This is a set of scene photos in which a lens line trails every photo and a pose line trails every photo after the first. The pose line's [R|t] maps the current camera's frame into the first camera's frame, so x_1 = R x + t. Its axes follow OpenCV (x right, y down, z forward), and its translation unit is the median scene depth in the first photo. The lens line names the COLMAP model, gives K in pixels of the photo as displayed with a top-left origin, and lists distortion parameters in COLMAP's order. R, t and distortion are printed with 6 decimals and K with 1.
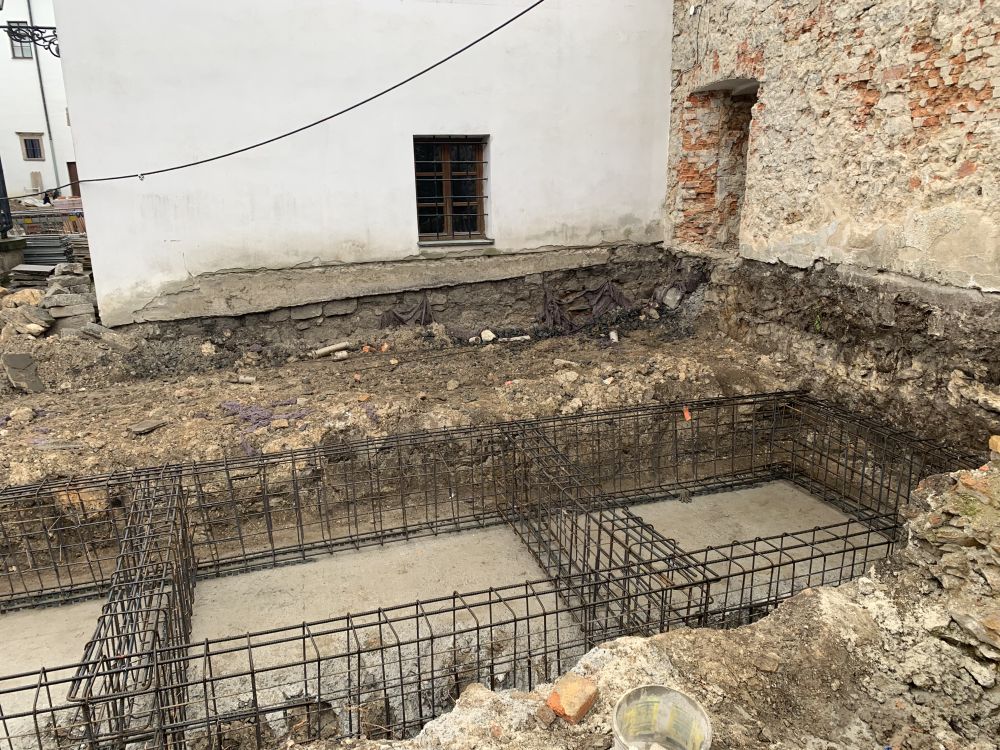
lens RADIAL K [[761.9, 0, 500.4], [0, 761.9, 375.4], [0, 0, 1]] dist [-0.002602, 0.002366]
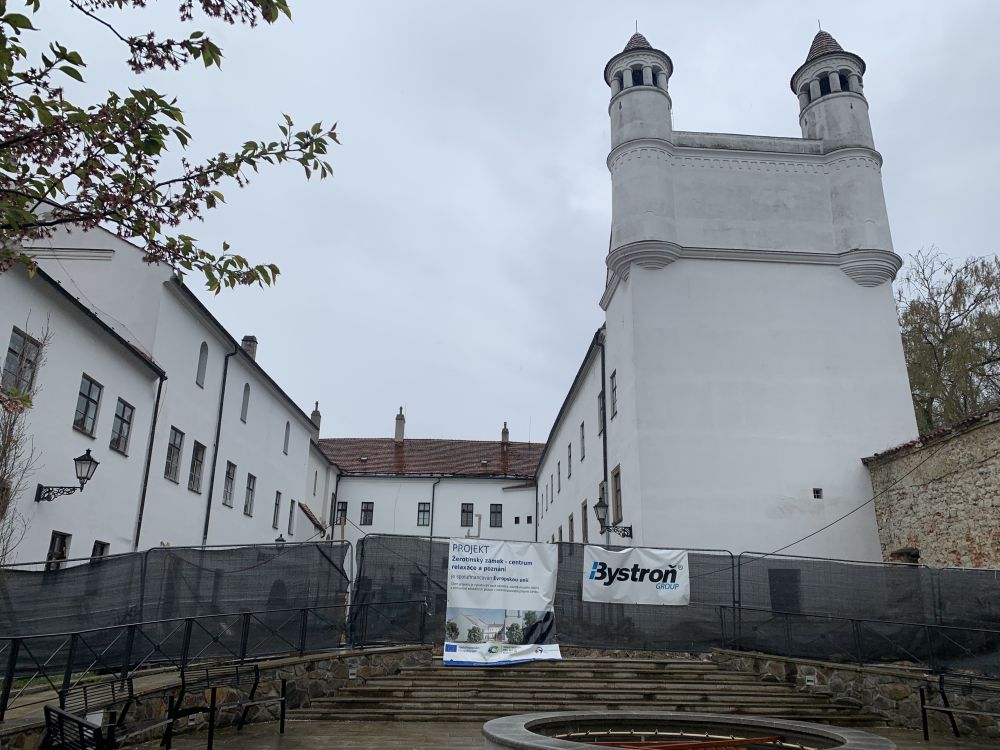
lens RADIAL K [[761.9, 0, 502.9], [0, 761.9, 377.4], [0, 0, 1]] dist [-0.002602, 0.002366]
pose [[0.966414, -0.053708, -0.251317, -0.347046], [-0.090750, 0.843597, -0.529252, 0.633602], [0.240435, 0.534284, 0.810390, -1.797100]]
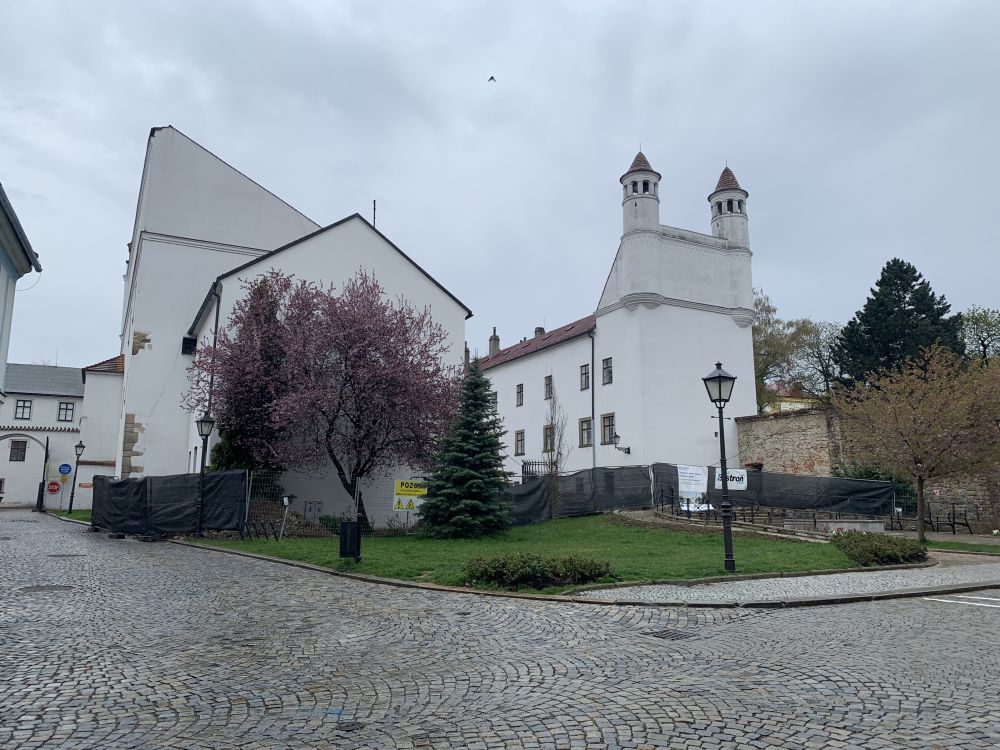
lens RADIAL K [[761.9, 0, 499.0], [0, 761.9, 371.7], [0, 0, 1]] dist [-0.002602, 0.002366]
pose [[0.988028, 0.044801, 0.147627, -2.543696], [0.021032, 0.908859, -0.416574, 1.340723], [-0.152835, 0.414691, 0.897035, -4.173243]]
